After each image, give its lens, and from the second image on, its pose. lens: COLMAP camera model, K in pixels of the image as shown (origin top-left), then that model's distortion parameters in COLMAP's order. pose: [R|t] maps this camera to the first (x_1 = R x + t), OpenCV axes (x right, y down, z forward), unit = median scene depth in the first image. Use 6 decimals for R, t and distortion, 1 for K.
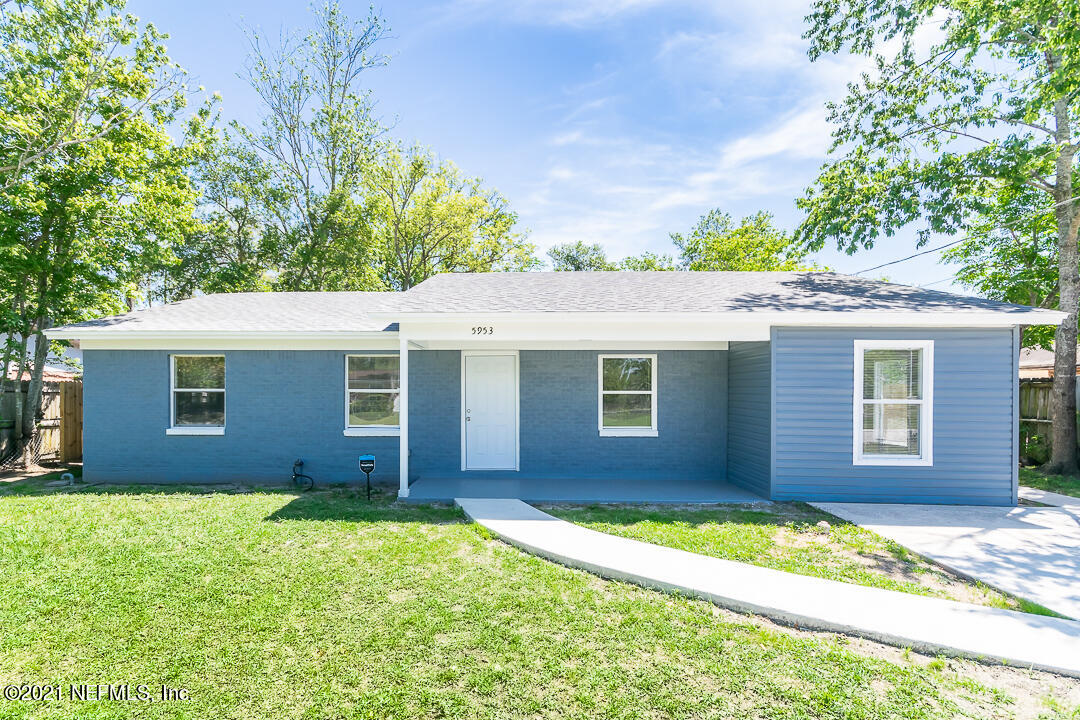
lens RADIAL K [[478.0, 0, 552.1], [0, 478.0, 403.6], [0, 0, 1]] dist [0.001809, 0.000269]
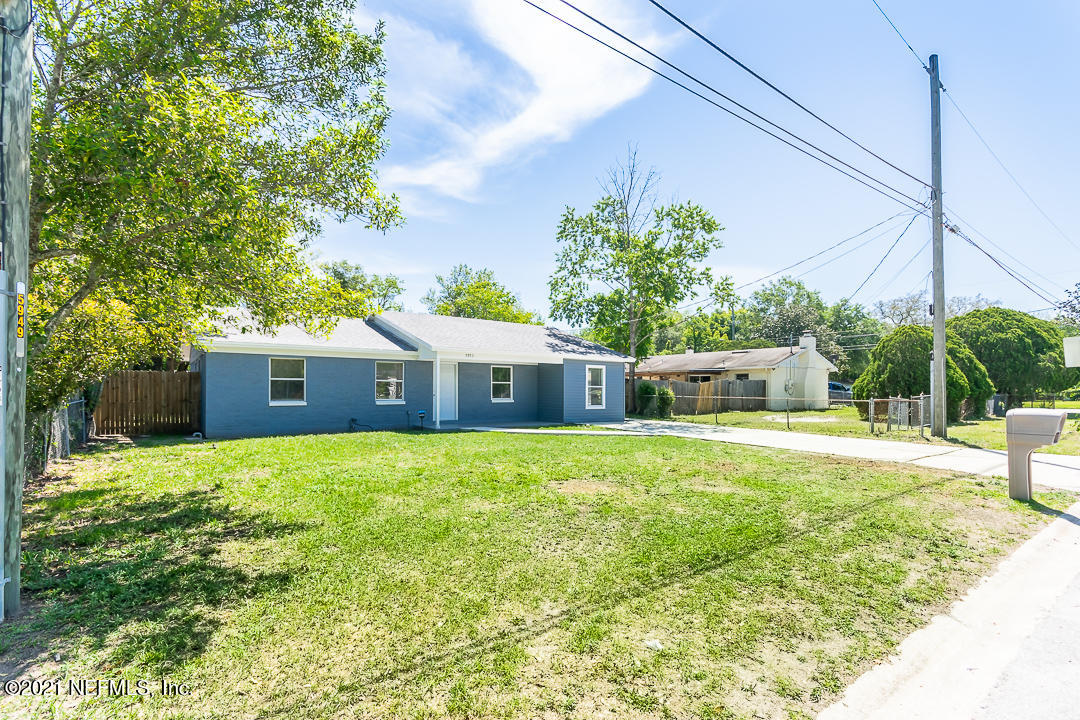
lens RADIAL K [[478.0, 0, 522.5], [0, 478.0, 386.6], [0, 0, 1]] dist [0.001809, 0.000269]
pose [[0.800442, 0.004716, 0.599392, -1.095744], [0.010091, 0.999721, -0.021342, 0.042683], [-0.599325, 0.023131, 0.800171, -0.832081]]
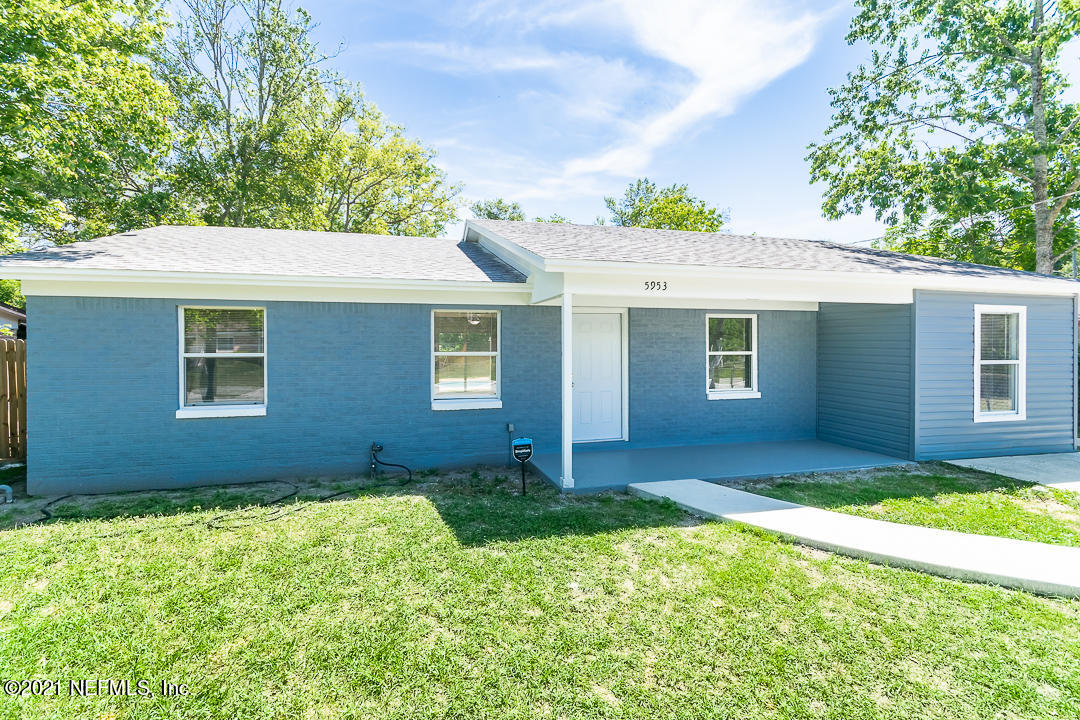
lens RADIAL K [[441.1, 0, 523.8], [0, 441.1, 351.1], [0, 0, 1]] dist [0.001581, 0.000056]
pose [[0.968426, -0.007722, 0.249180, -0.470875], [0.008726, 0.999958, -0.002923, -0.028590], [-0.249147, 0.005005, 0.968453, 0.241762]]
